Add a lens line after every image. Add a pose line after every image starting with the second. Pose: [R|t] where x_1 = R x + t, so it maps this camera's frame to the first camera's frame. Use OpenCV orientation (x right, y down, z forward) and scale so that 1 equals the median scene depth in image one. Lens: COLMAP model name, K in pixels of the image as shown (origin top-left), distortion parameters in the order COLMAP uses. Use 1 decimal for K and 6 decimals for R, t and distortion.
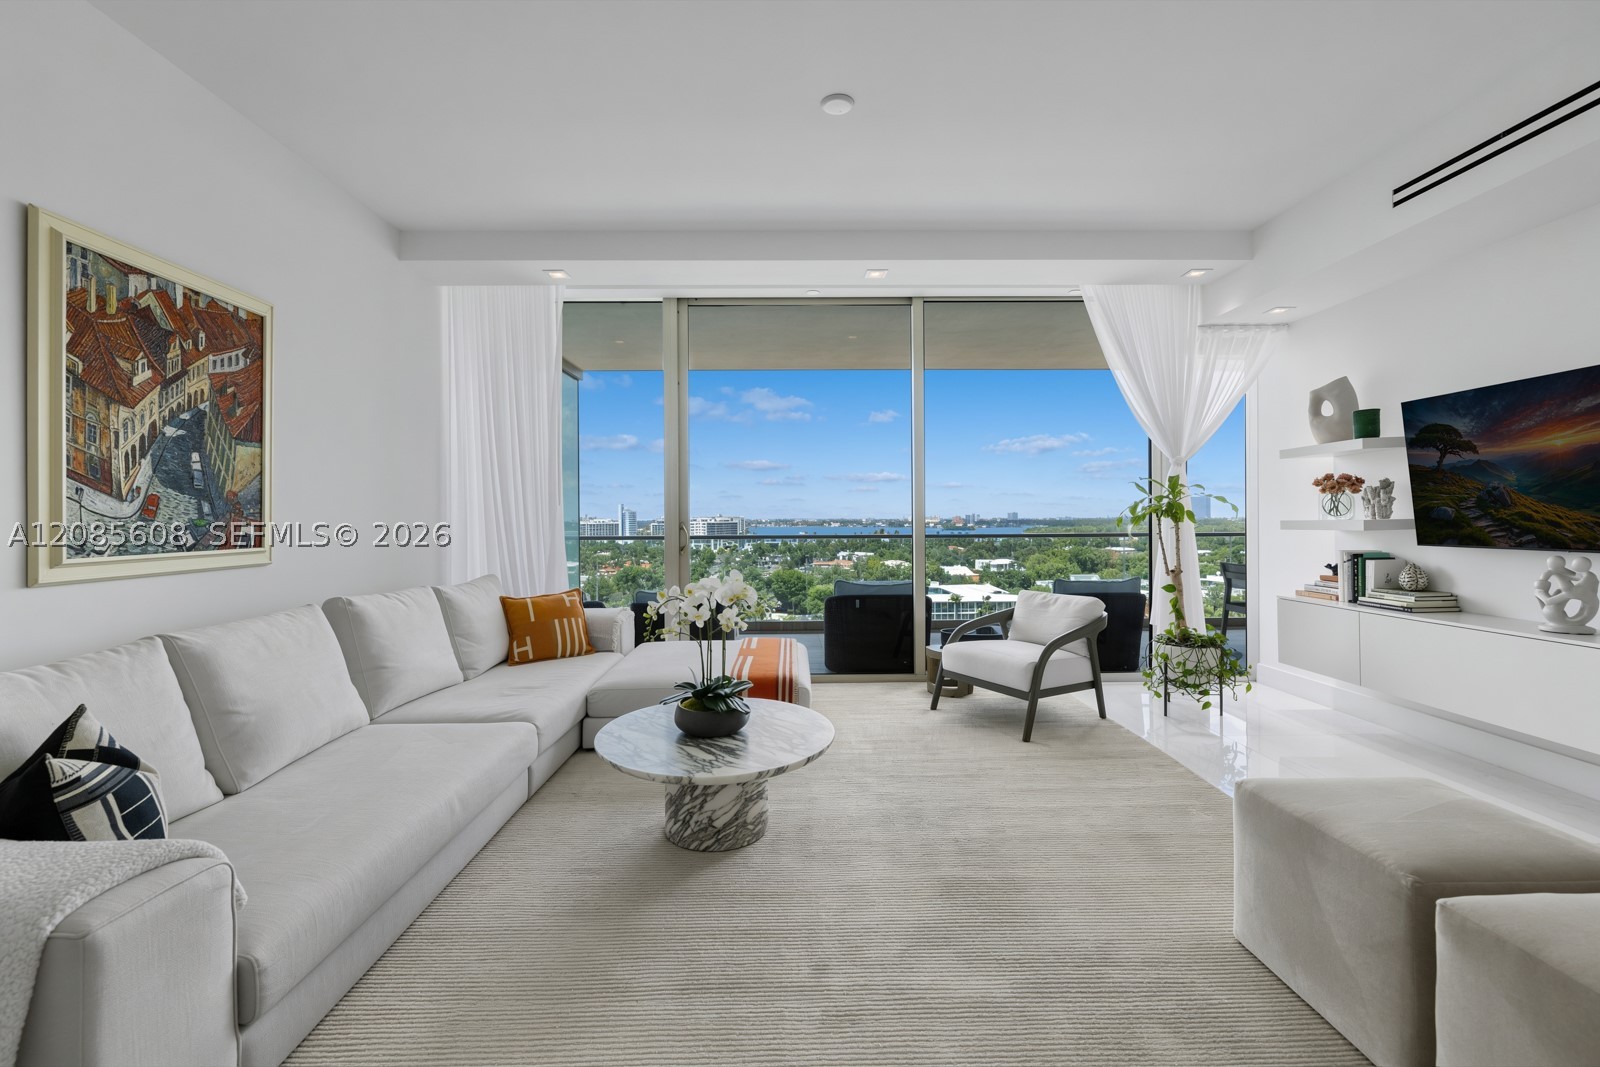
lens RADIAL K [[681.5, 0, 795.1], [0, 681.5, 517.3], [0, 0, 1]] dist [-0.001117, 0.000071]
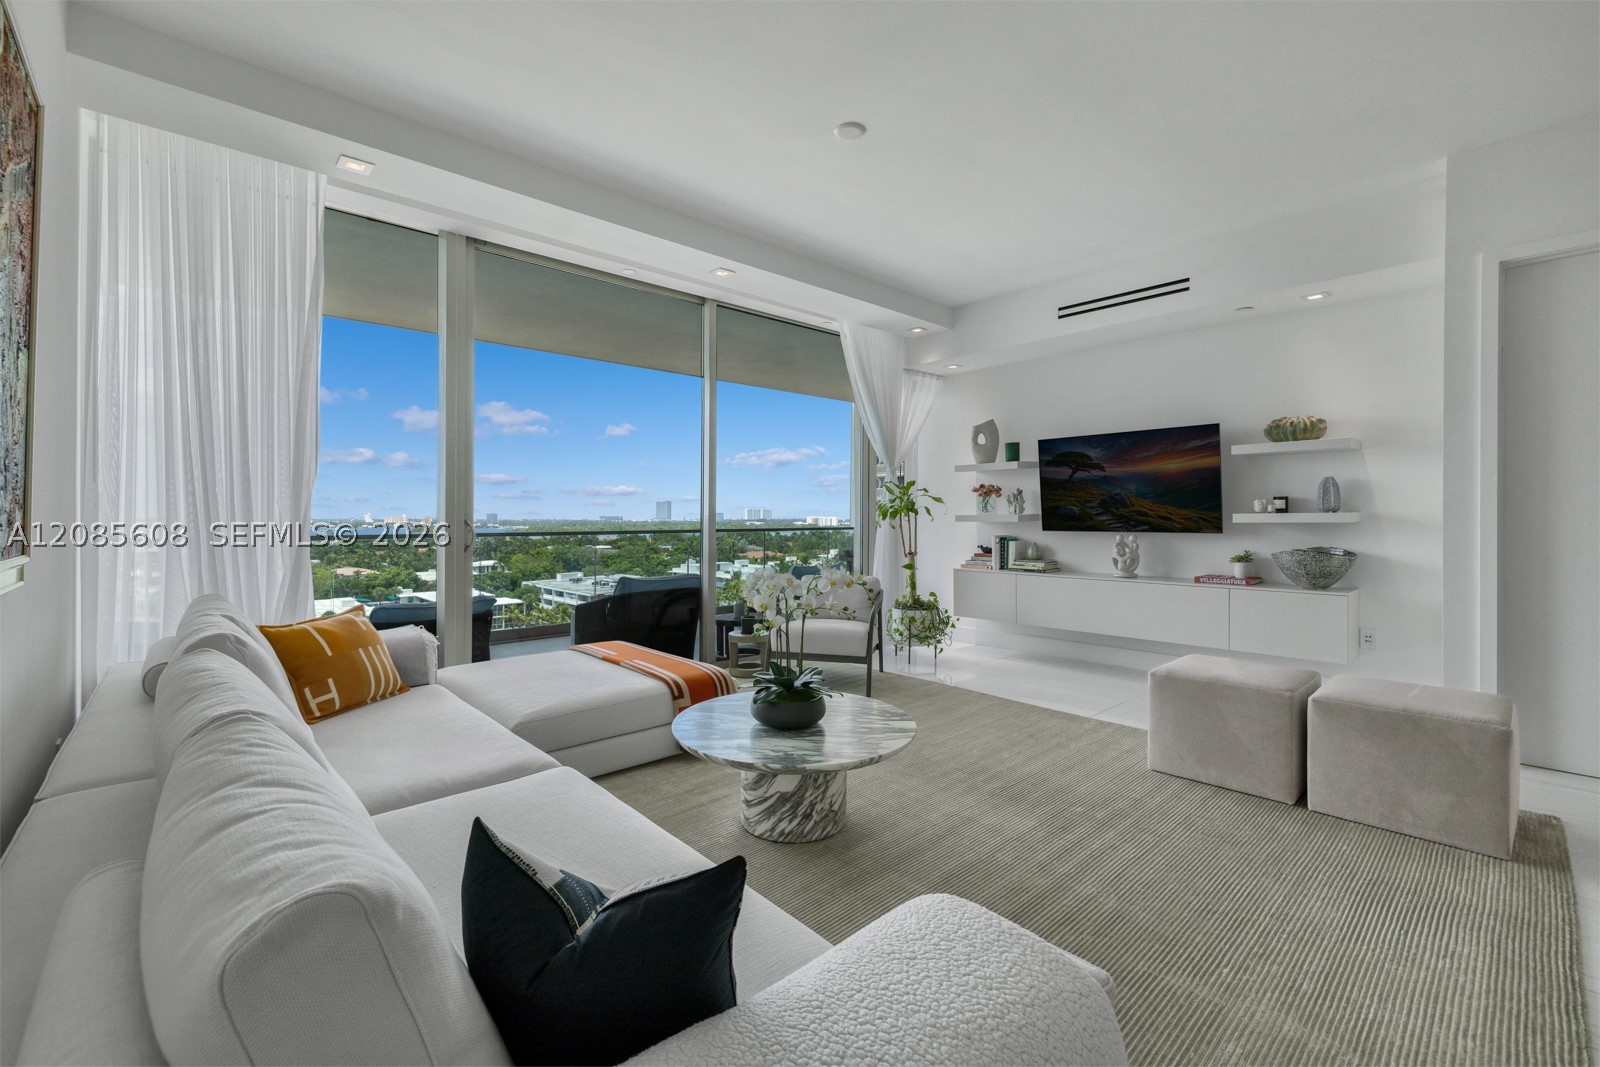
lens RADIAL K [[683.8, 0, 802.7], [0, 683.8, 513.2], [0, 0, 1]] dist [-0.000664, -0.000110]
pose [[0.745129, 0.006049, 0.666893, -0.695946], [-0.002092, 0.999975, -0.006733, 0.014981], [-0.666918, 0.003622, 0.745123, 0.225526]]
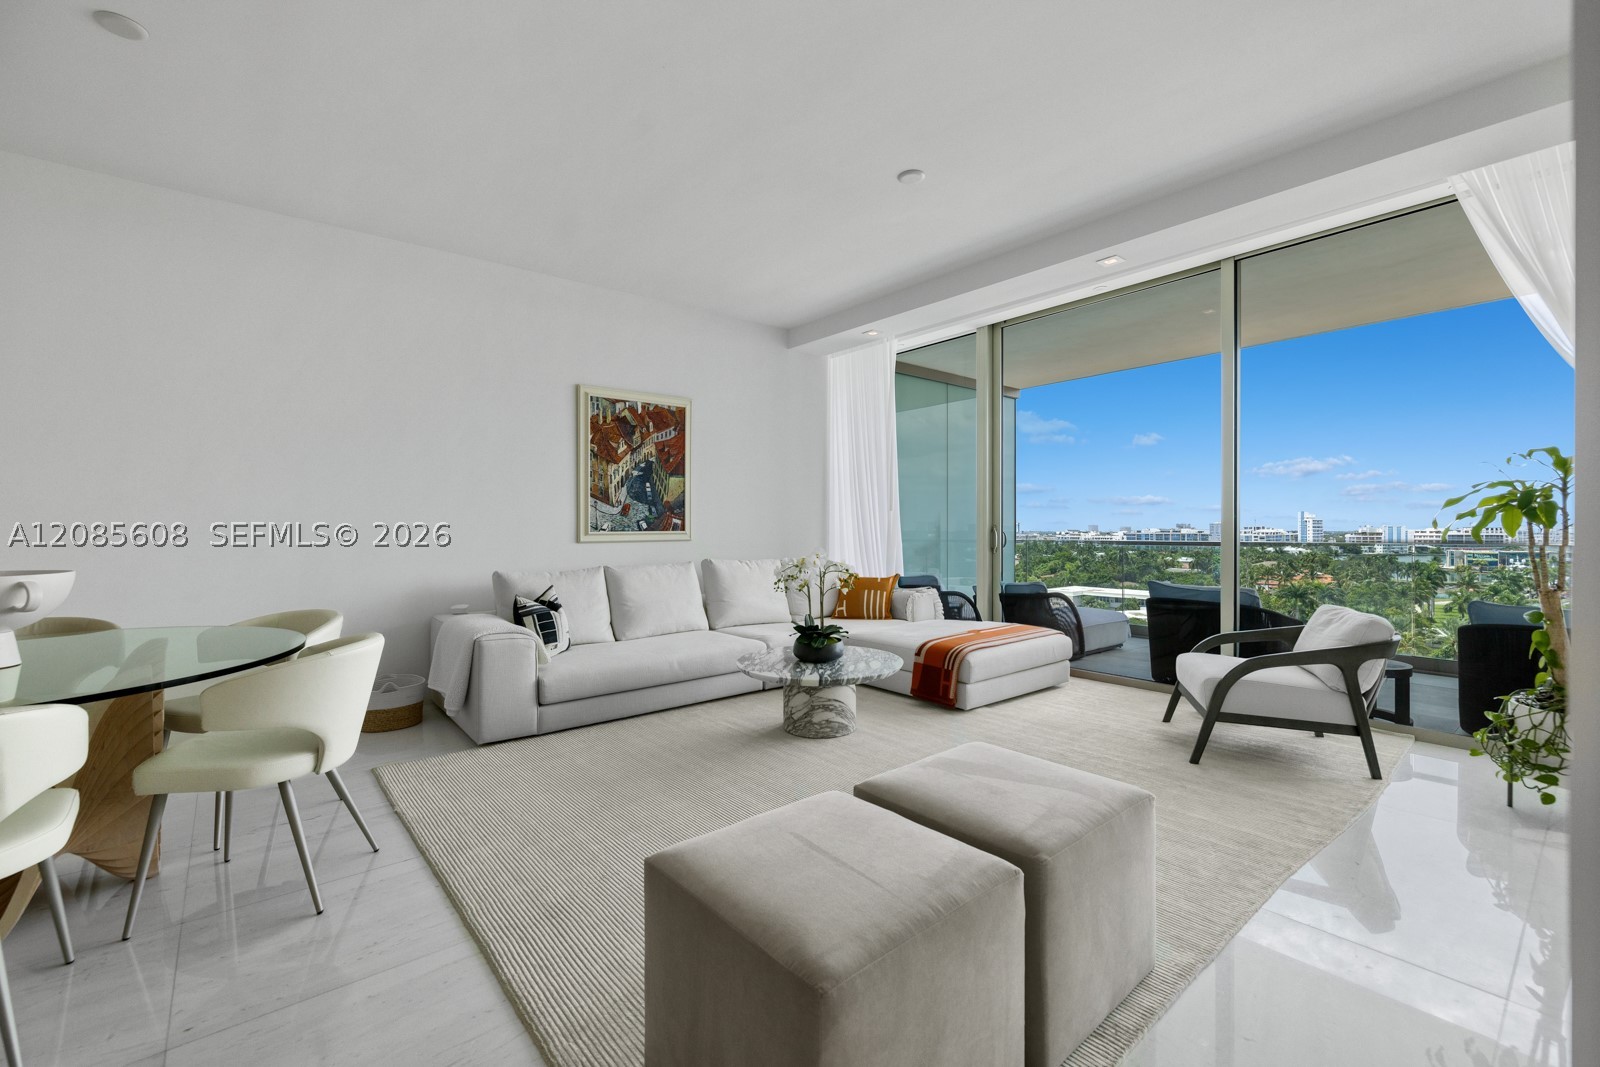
lens RADIAL K [[684.4, 0, 798.5], [0, 684.4, 527.1], [0, 0, 1]] dist [-0.001197, 0.000016]
pose [[0.633707, 0.008827, -0.773523, 0.889756], [-0.001563, 0.999947, 0.010131, 0.014909], [0.773571, -0.005211, 0.633688, 0.045290]]
